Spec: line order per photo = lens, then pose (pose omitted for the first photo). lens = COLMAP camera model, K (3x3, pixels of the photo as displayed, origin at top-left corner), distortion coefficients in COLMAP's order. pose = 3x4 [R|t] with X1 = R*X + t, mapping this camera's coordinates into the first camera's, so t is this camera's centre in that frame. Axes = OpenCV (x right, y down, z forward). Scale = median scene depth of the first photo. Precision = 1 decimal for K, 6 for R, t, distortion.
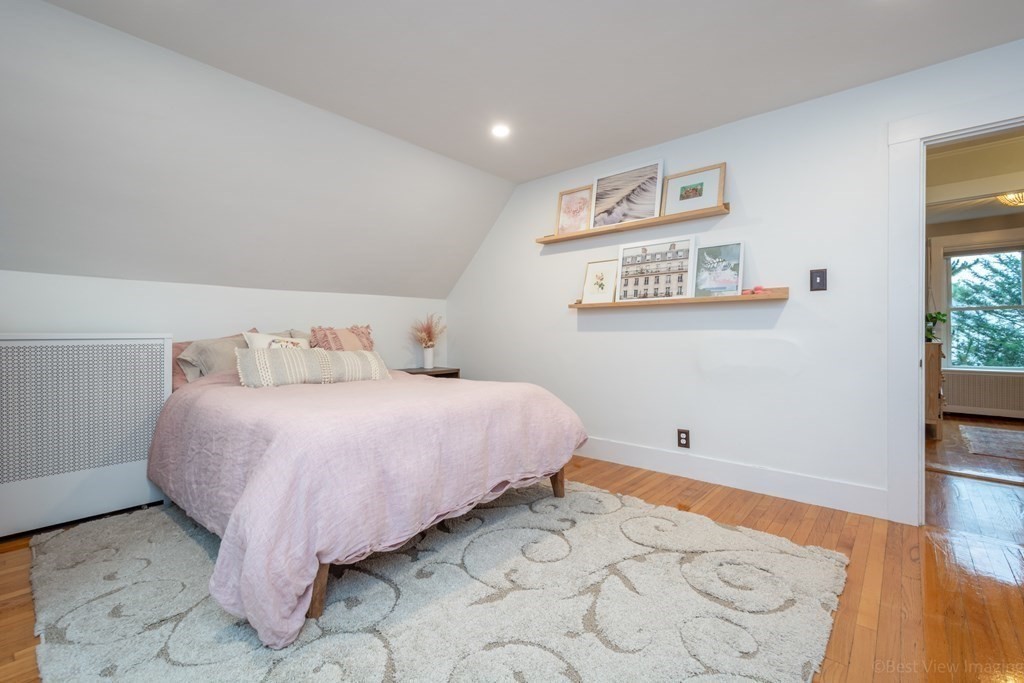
lens RADIAL K [[454.0, 0, 511.8], [0, 454.0, 334.2], [0, 0, 1]] dist [0.018362, -0.003480]
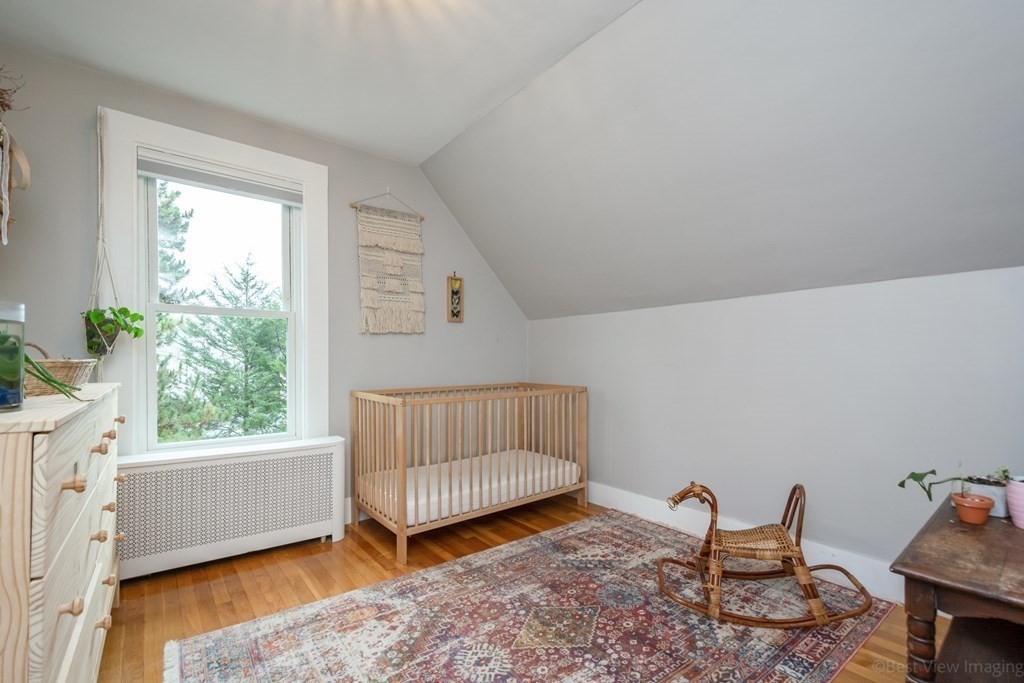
lens RADIAL K [[454.0, 0, 522.2], [0, 454.0, 361.6], [0, 0, 1]] dist [0.018362, -0.003480]
pose [[0.169945, 0.010392, 0.985399, 0.194797], [0.004562, 0.999925, -0.011332, 0.000113], [-0.985443, 0.006421, 0.169885, 0.195700]]
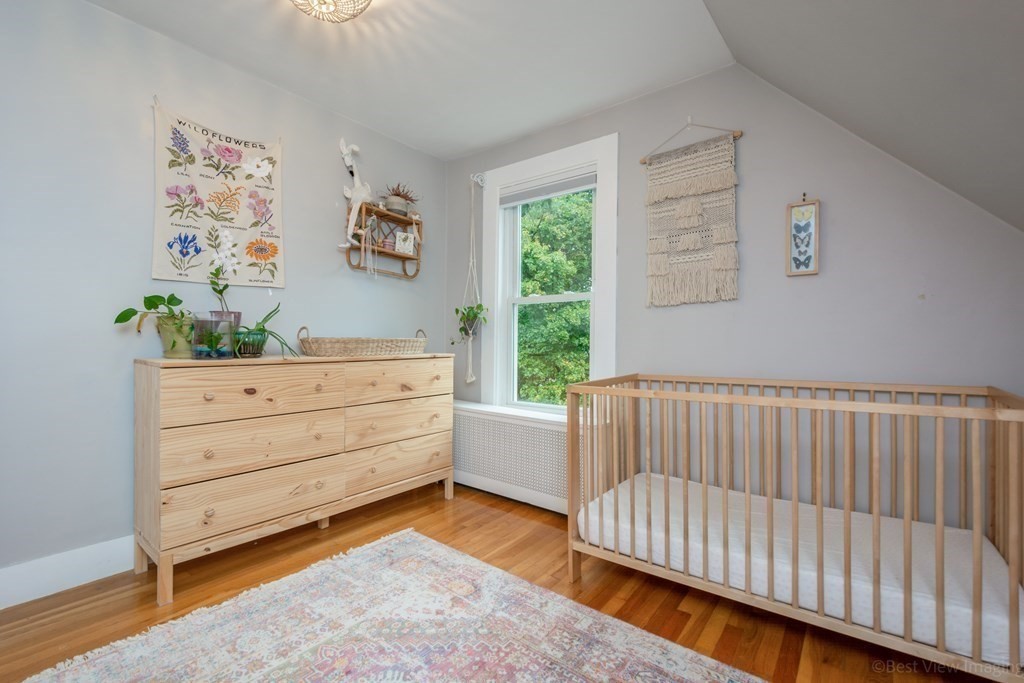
lens RADIAL K [[454.0, 0, 516.0], [0, 454.0, 343.4], [0, 0, 1]] dist [0.018362, -0.003480]
pose [[0.997920, 0.016817, 0.062226, 0.294544], [-0.016388, 0.999838, -0.007404, 0.000587], [-0.062341, 0.006369, 0.998035, 0.144871]]
